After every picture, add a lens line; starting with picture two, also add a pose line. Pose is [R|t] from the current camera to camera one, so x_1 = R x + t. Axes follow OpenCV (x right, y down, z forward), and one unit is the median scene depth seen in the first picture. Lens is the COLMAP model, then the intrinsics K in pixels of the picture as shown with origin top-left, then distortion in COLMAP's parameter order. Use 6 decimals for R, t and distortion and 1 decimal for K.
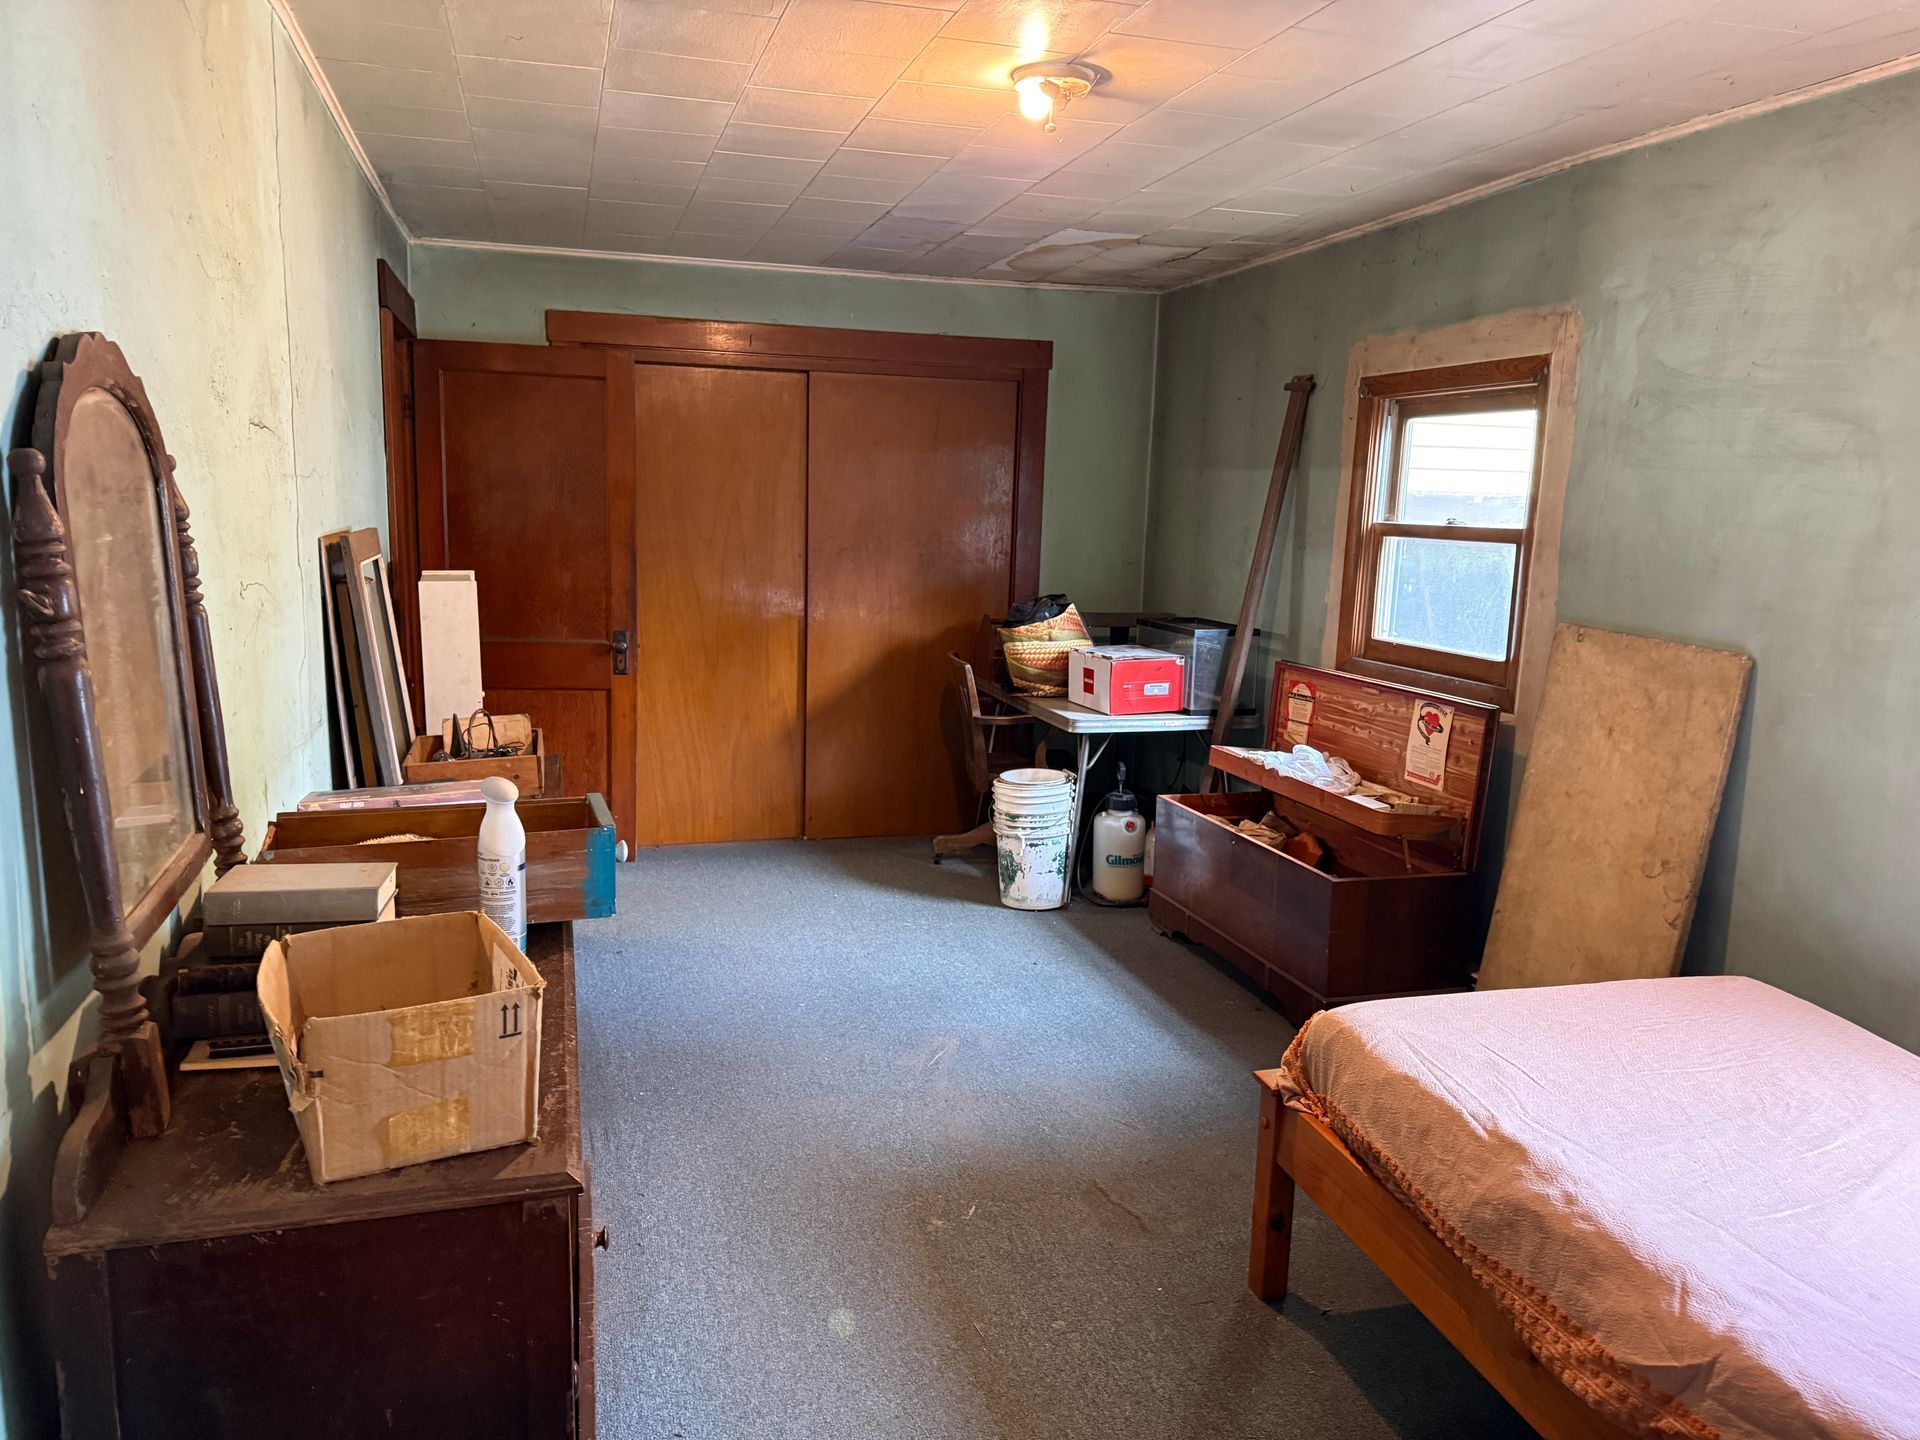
lens RADIAL K [[1358.2, 0, 960.0], [0, 1358.2, 720.0], [0, 0, 1]] dist [0.055172, -0.075814]
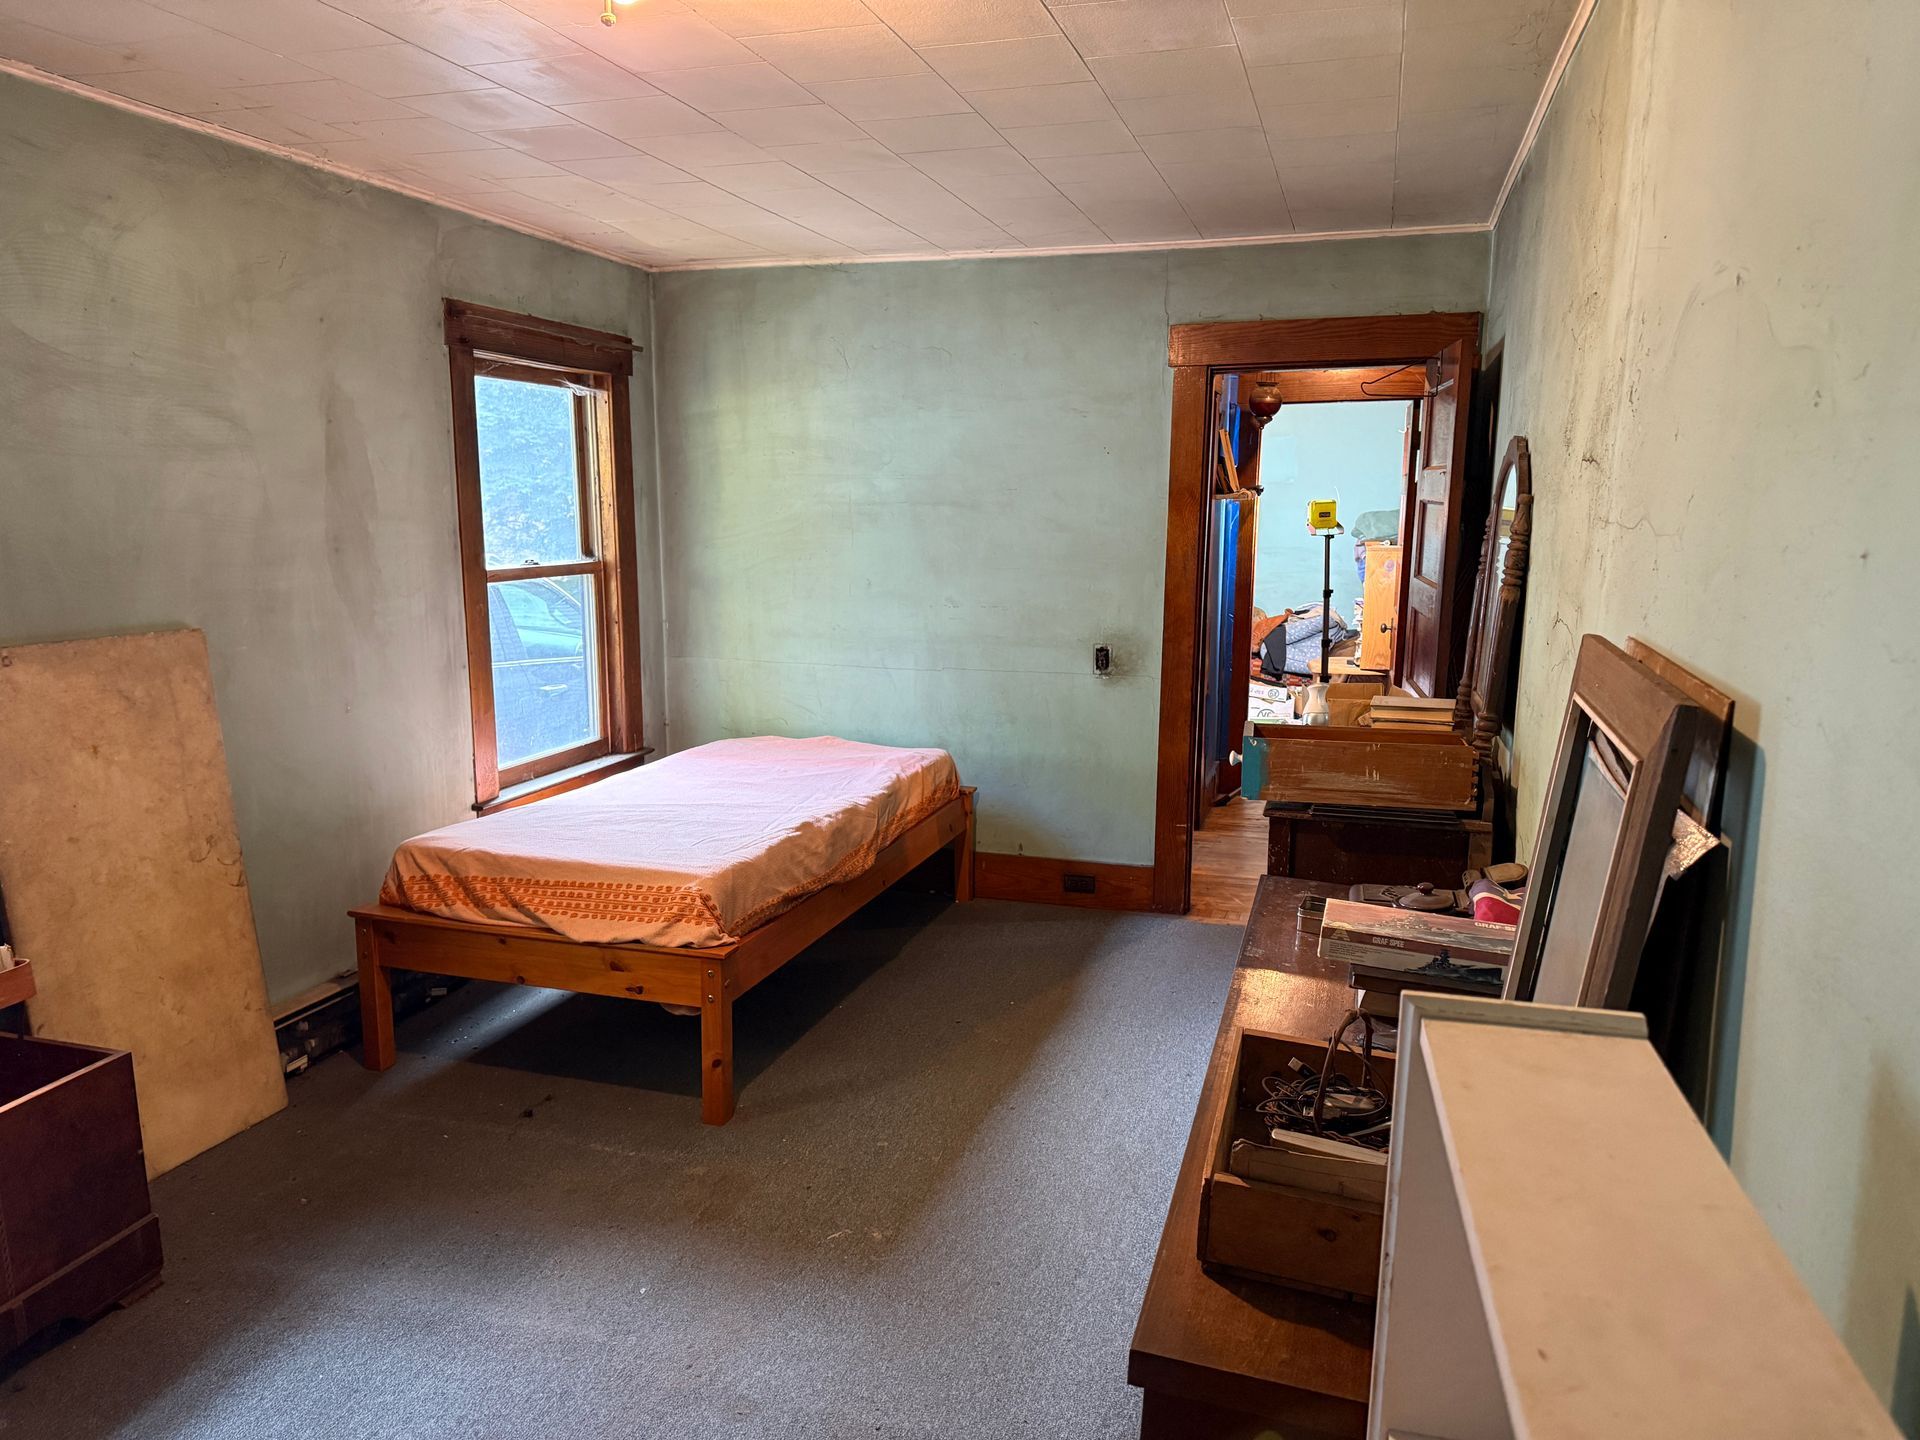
lens RADIAL K [[1358.2, 0, 960.0], [0, 1358.2, 720.0], [0, 0, 1]] dist [0.055172, -0.075814]
pose [[-0.843101, -0.125525, 0.522899, -0.512305], [0.058873, 0.944985, 0.321773, -0.291036], [-0.534522, 0.302072, -0.789328, 1.543408]]
